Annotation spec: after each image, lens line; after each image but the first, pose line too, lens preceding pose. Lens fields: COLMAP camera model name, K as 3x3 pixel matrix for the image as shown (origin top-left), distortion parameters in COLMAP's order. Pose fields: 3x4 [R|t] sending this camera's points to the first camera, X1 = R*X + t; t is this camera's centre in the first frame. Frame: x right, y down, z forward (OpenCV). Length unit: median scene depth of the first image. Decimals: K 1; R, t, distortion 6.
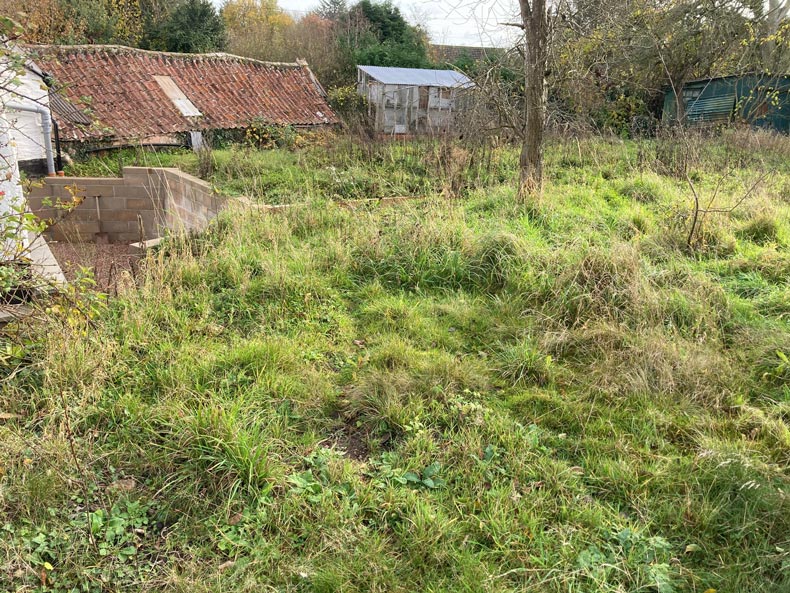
lens RADIAL K [[653.0, 0, 395.0], [0, 653.0, 296.5], [0, 0, 1]] dist [-0.007034, -0.005822]
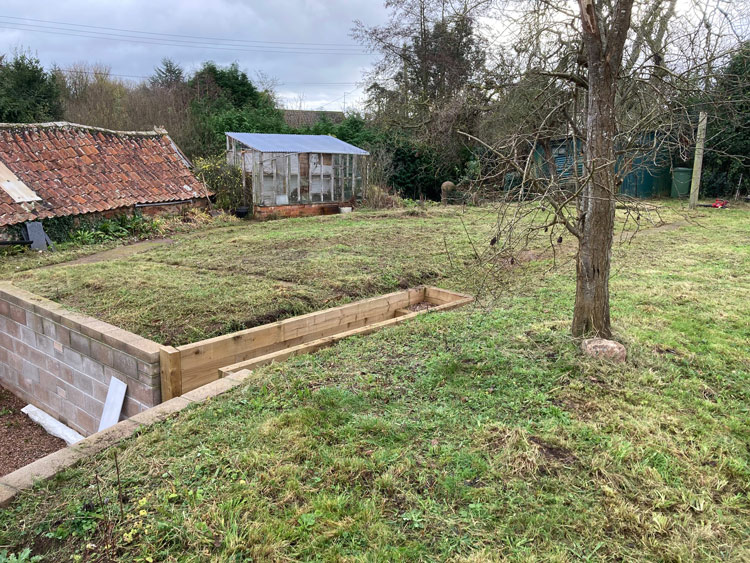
lens RADIAL K [[594.3, 0, 375.0], [0, 594.3, 281.5], [0, 0, 1]] dist [-0.002094, -0.000879]
pose [[0.971016, -0.080910, 0.224904, -0.059891], [0.100025, 0.992160, -0.074922, -0.069707], [-0.217079, 0.095247, 0.971496, 0.182754]]
